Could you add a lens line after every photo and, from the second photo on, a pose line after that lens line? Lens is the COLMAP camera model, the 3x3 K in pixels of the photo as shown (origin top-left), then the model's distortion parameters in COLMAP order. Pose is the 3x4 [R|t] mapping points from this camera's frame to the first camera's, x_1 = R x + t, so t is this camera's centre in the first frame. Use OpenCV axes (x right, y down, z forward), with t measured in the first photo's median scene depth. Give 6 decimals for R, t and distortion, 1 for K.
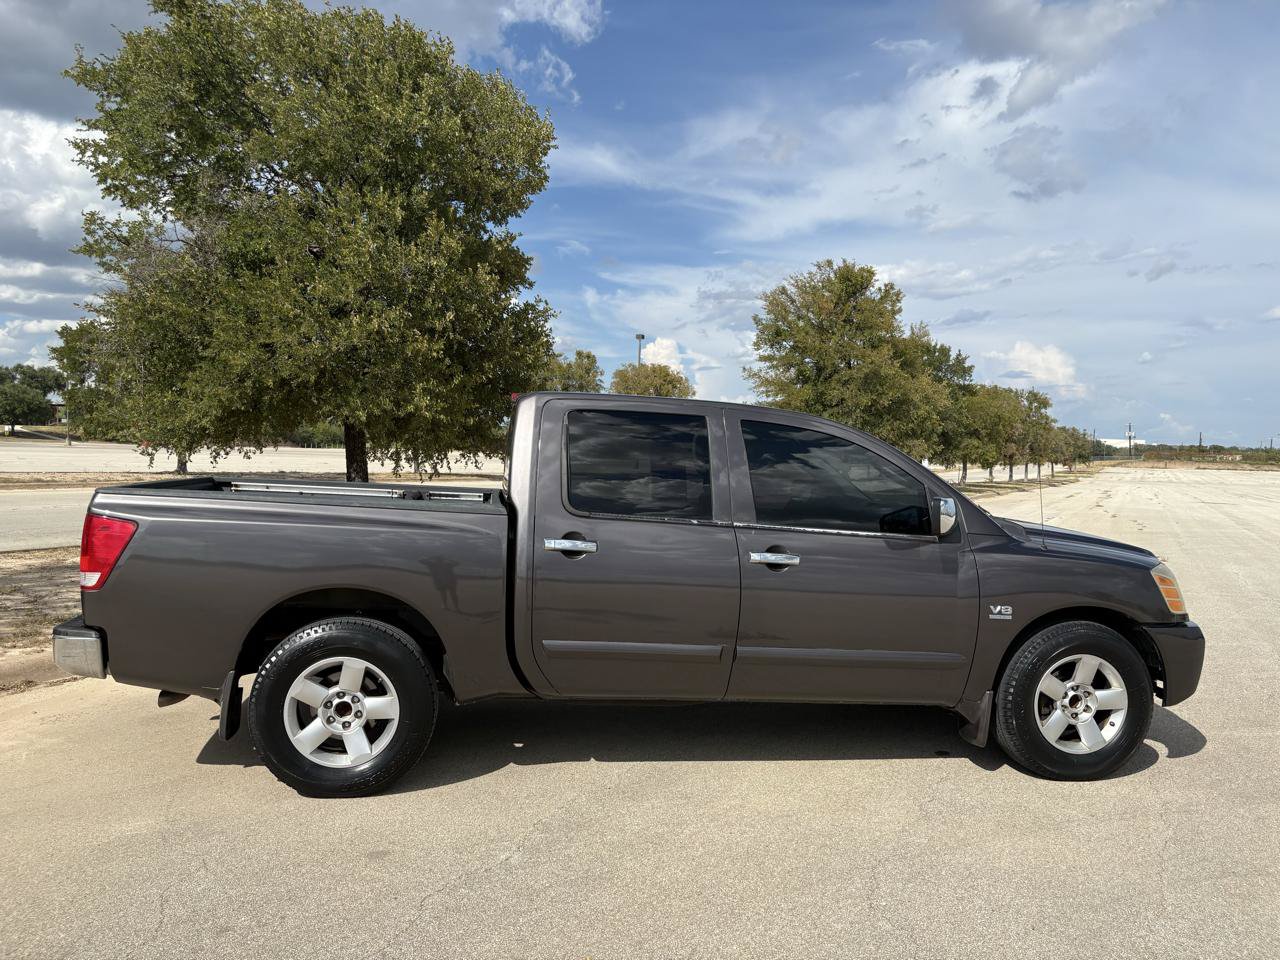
lens RADIAL K [[976.8, 0, 632.2], [0, 976.8, 484.4], [0, 0, 1]] dist [0.032944, -0.040315]
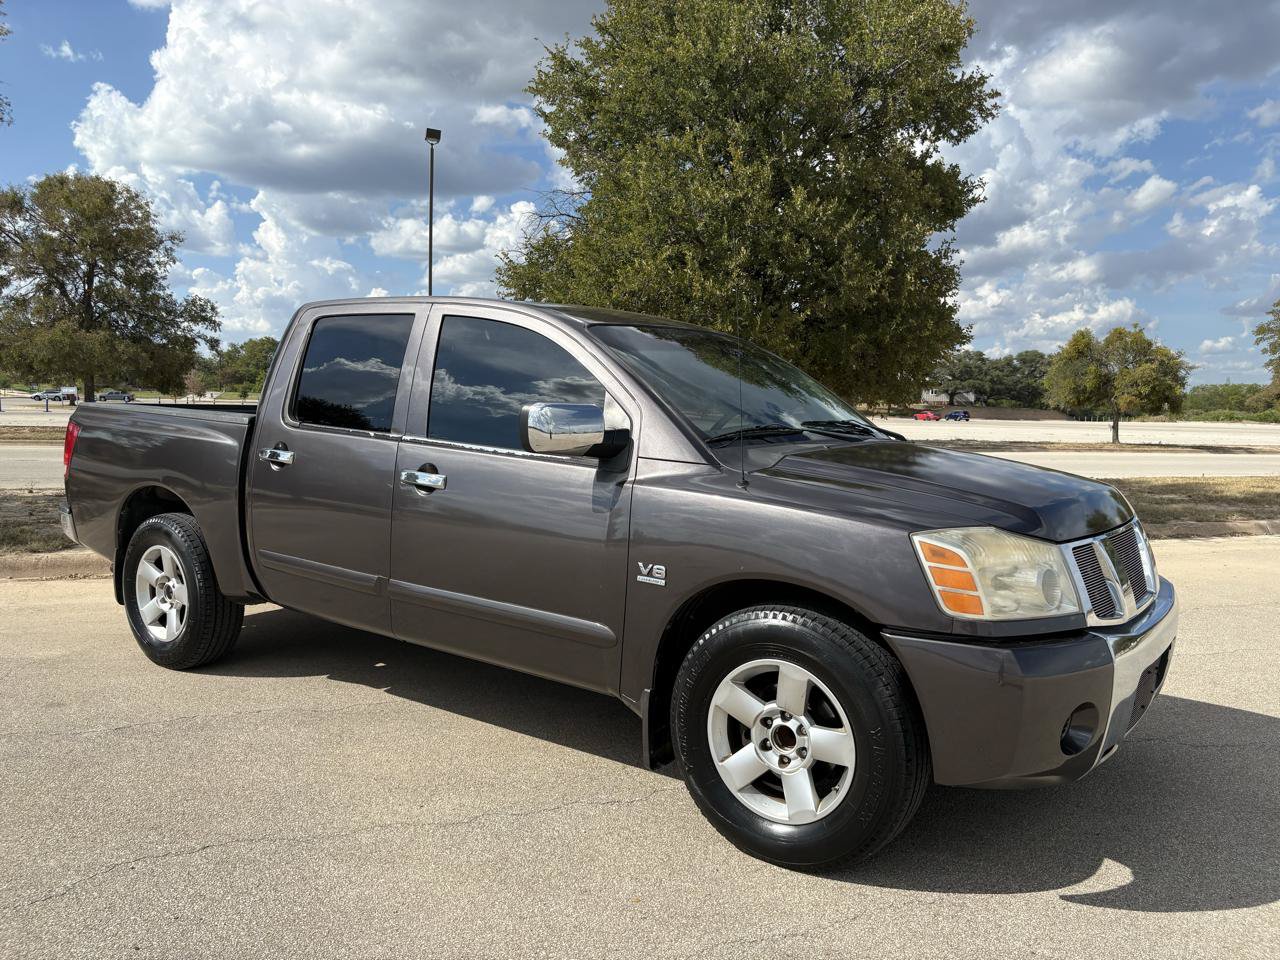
lens RADIAL K [[976.8, 0, 634.2], [0, 976.8, 480.6], [0, 0, 1]] dist [0.032944, -0.040315]
pose [[0.713844, 0.037987, -0.699274, 0.665010], [-0.022748, 0.999259, 0.031061, 0.036820], [0.699936, -0.006266, 0.714179, 0.411648]]
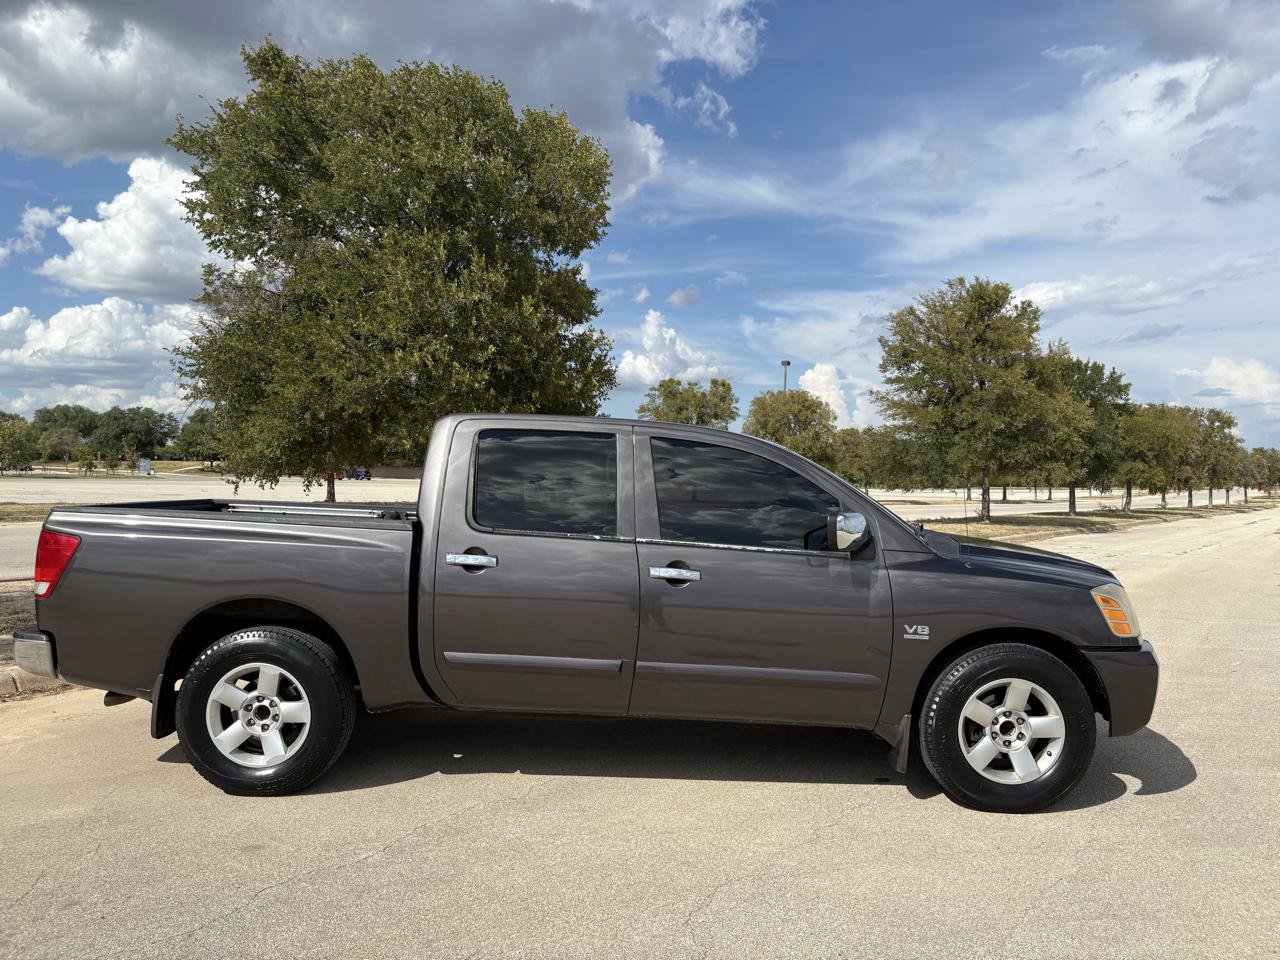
lens RADIAL K [[976.8, 0, 632.4], [0, 976.8, 481.9], [0, 0, 1]] dist [0.032944, -0.040315]
pose [[0.986716, -0.010132, -0.162139, 0.206733], [0.004851, 0.999446, -0.032930, 0.010979], [0.162383, 0.031706, 0.986218, 0.001373]]
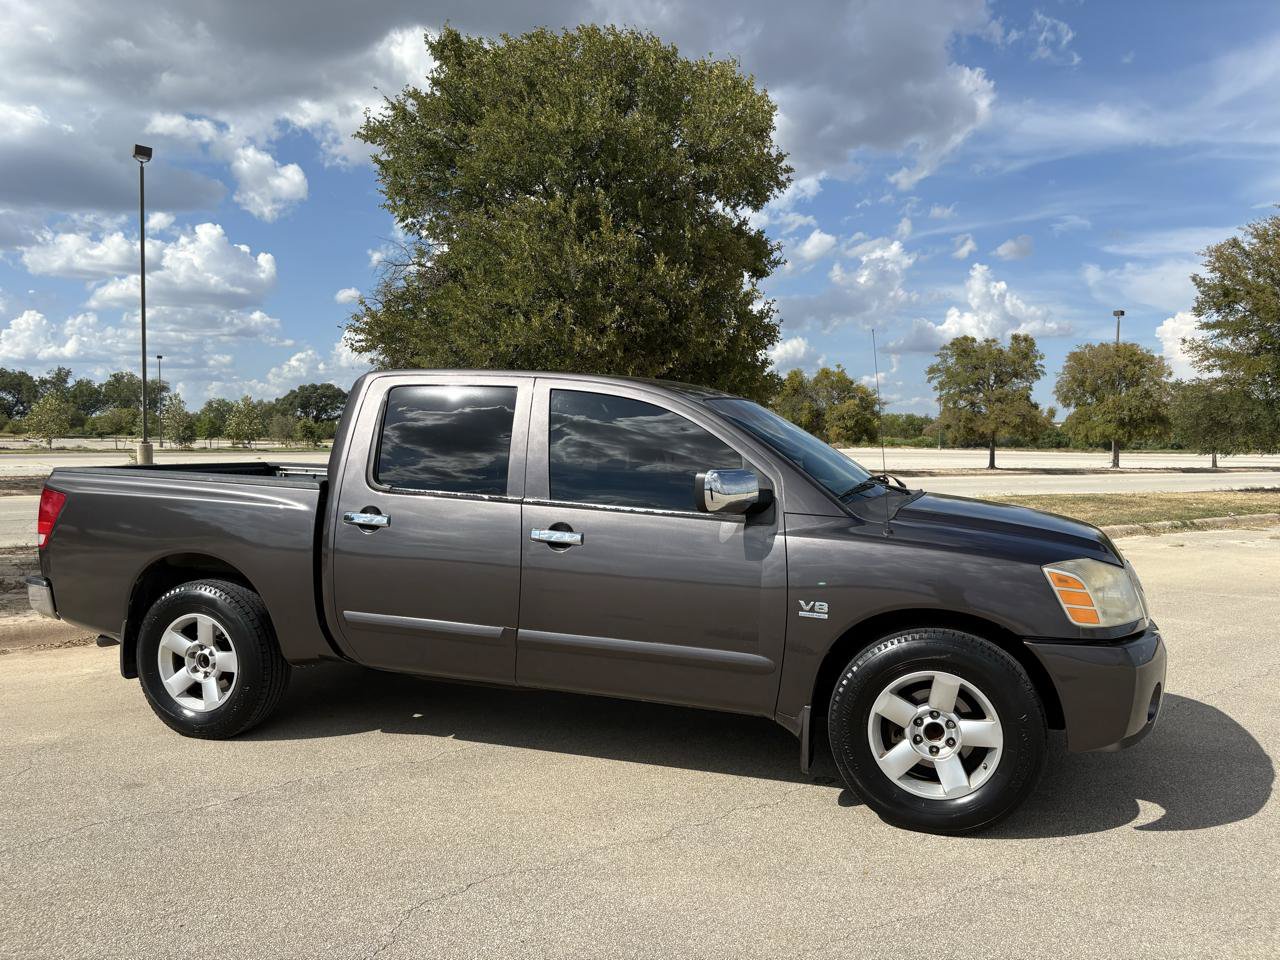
lens RADIAL K [[976.8, 0, 634.7], [0, 976.8, 479.1], [0, 0, 1]] dist [0.032944, -0.040315]
pose [[0.885783, -0.005673, -0.464064, 0.497432], [0.003664, 0.999980, -0.005231, 0.020386], [0.464084, 0.002933, 0.885786, 0.166884]]
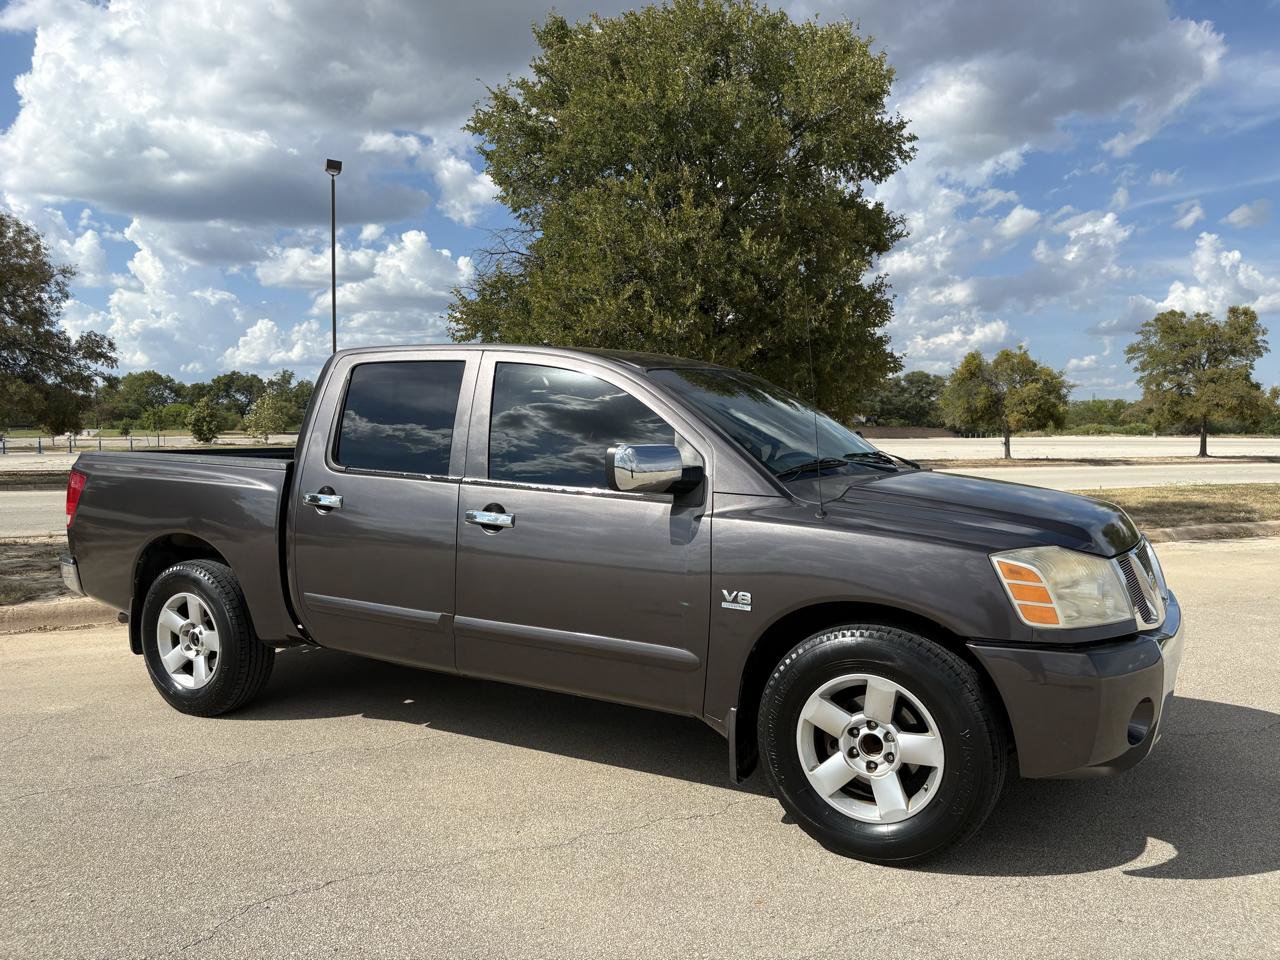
lens RADIAL K [[976.8, 0, 634.9], [0, 976.8, 476.6], [0, 0, 1]] dist [0.032944, -0.040315]
pose [[0.782301, -0.004770, -0.622882, 0.613912], [0.005861, 0.999983, -0.000298, 0.030768], [0.622873, -0.003417, 0.782316, 0.309157]]
